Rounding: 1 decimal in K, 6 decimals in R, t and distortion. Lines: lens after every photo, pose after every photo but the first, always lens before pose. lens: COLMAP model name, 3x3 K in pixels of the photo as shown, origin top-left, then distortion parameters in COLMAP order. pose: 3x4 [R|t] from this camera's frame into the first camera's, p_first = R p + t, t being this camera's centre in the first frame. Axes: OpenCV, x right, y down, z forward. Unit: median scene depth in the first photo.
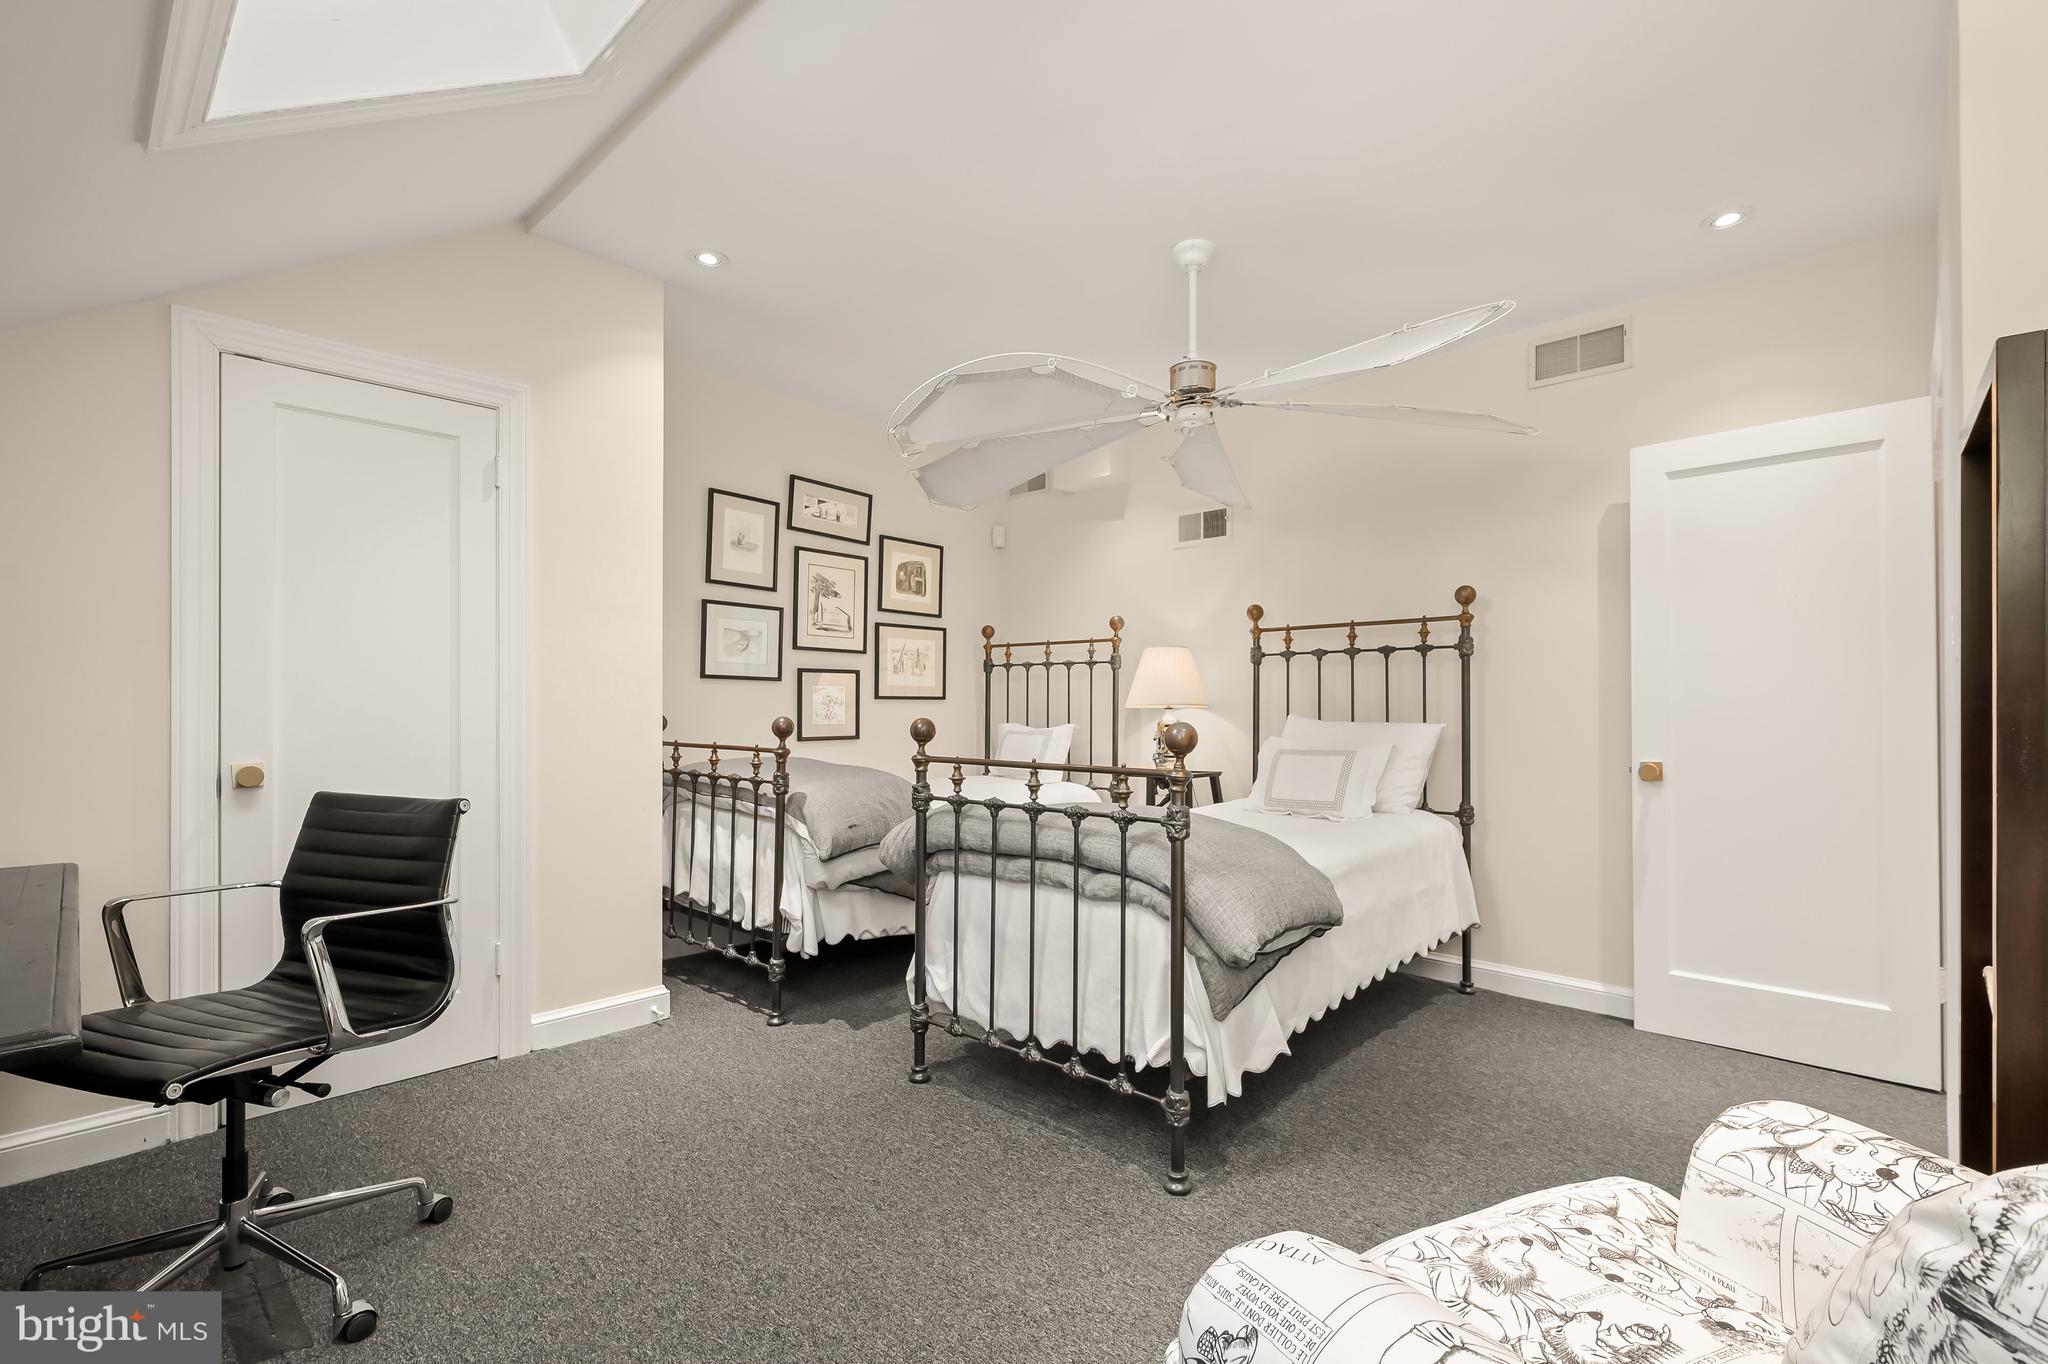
lens RADIAL K [[929.5, 0, 1029.2], [0, 929.5, 698.1], [0, 0, 1]] dist [-0.002400, -0.000310]
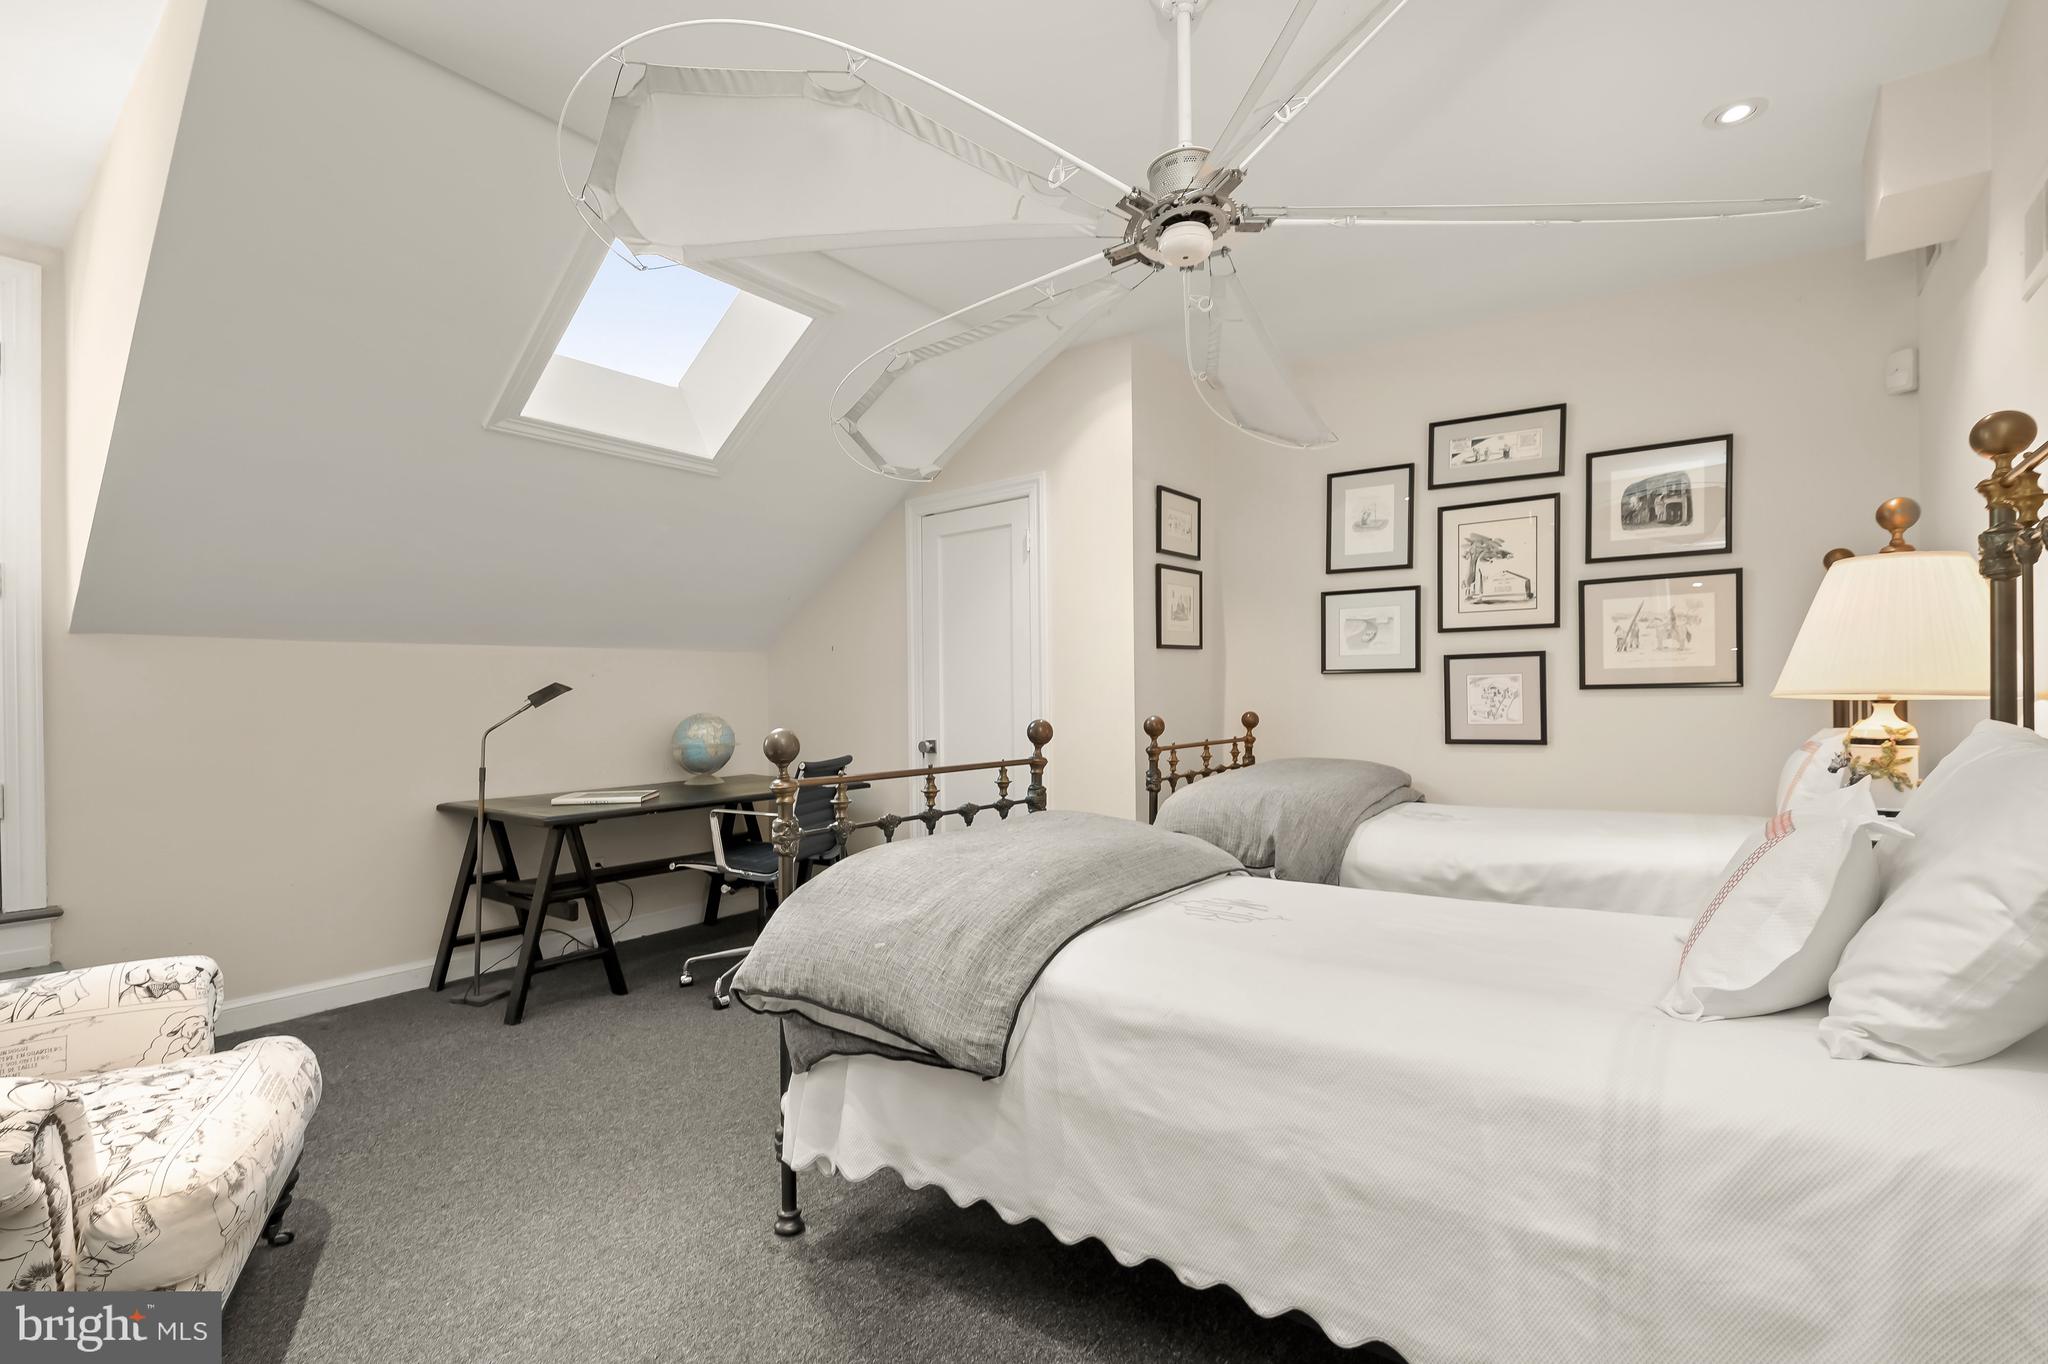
lens RADIAL K [[929.5, 0, 1029.4], [0, 929.5, 692.8], [0, 0, 1]] dist [-0.002400, -0.000310]
pose [[0.097029, -0.016517, -0.995145, 0.520484], [0.021565, 0.999662, -0.014489, 0.004857], [0.995048, -0.020054, 0.097352, 0.541964]]
